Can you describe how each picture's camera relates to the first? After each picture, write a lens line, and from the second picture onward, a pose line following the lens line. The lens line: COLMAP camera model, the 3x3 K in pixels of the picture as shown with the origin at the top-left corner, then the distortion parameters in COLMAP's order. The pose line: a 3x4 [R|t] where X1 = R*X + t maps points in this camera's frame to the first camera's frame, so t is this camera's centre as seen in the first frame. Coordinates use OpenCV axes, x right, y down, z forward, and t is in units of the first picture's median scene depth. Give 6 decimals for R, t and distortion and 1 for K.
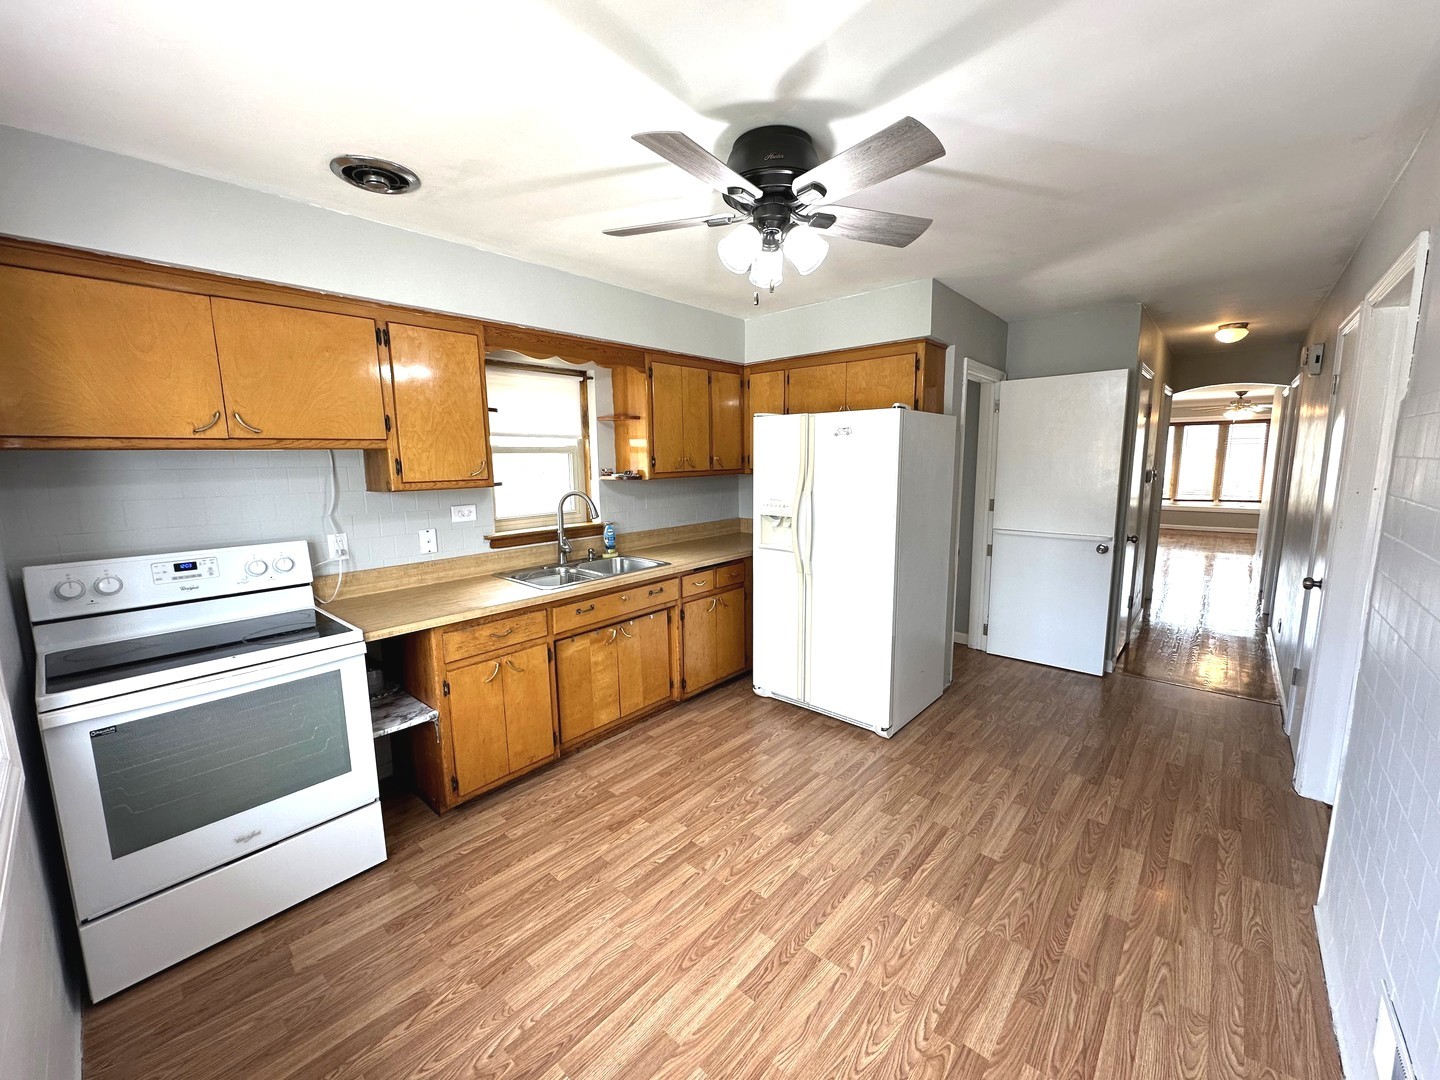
lens RADIAL K [[571.1, 0, 720.0], [0, 571.1, 540.0], [0, 0, 1]] dist [-0.001226, 0.000373]
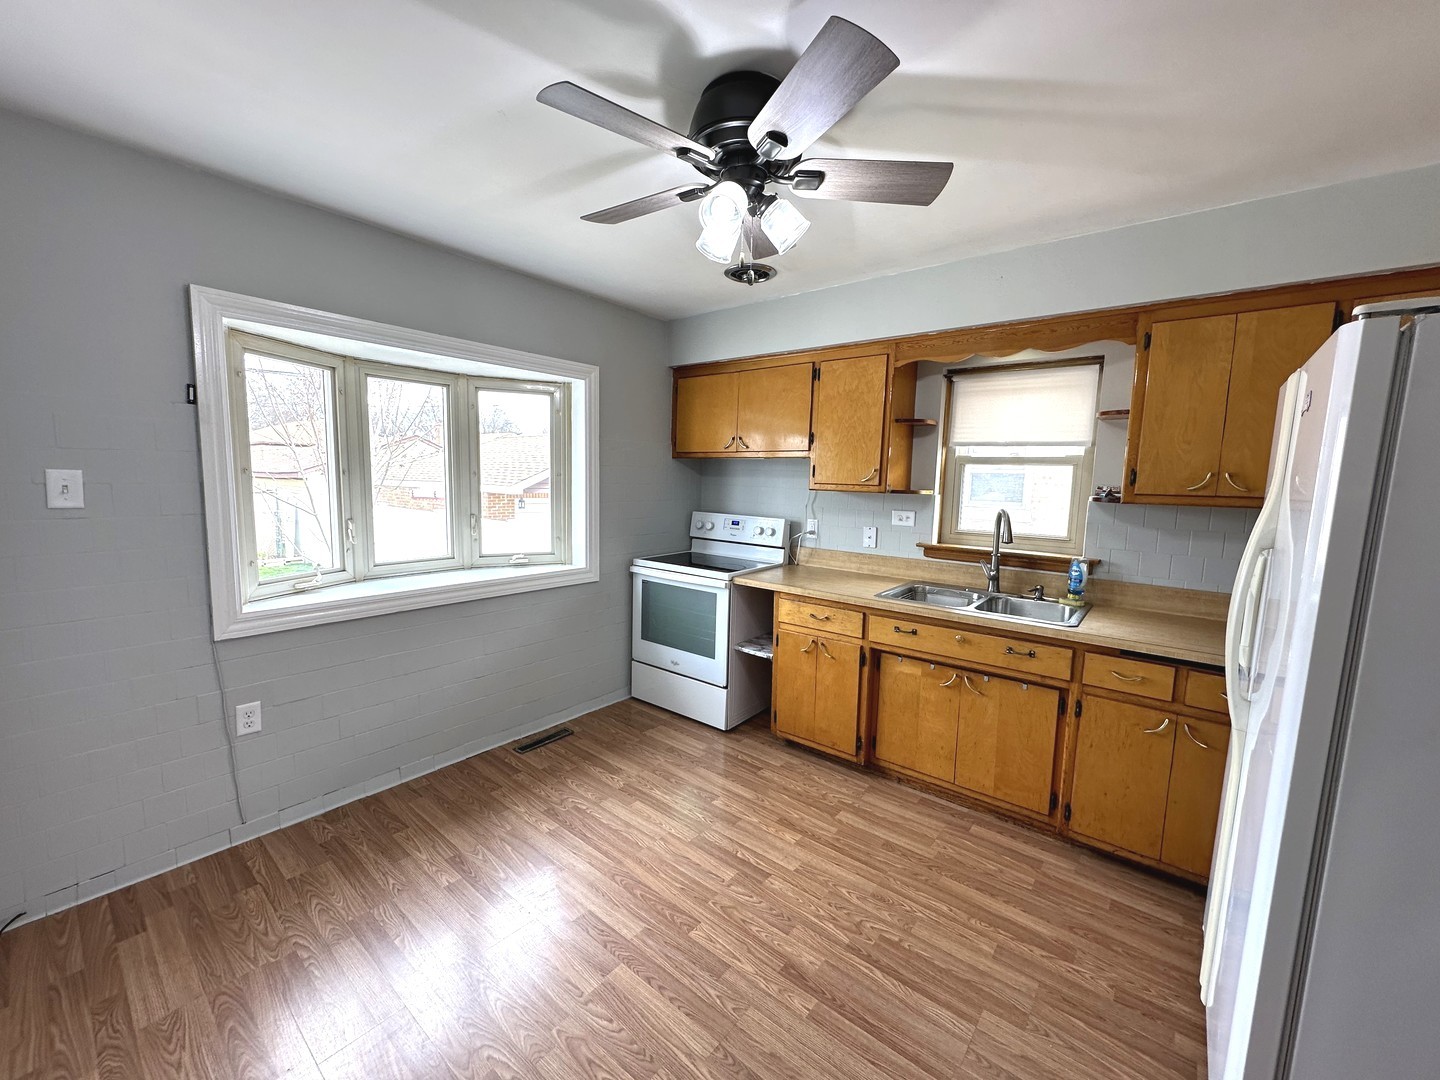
lens RADIAL K [[571.1, 0, 720.0], [0, 571.1, 540.0], [0, 0, 1]] dist [-0.001226, 0.000373]
pose [[0.046703, 0.126771, -0.990832, 0.748309], [-0.169795, 0.978487, 0.117188, -0.090487], [0.984372, 0.162765, 0.067223, 0.725583]]
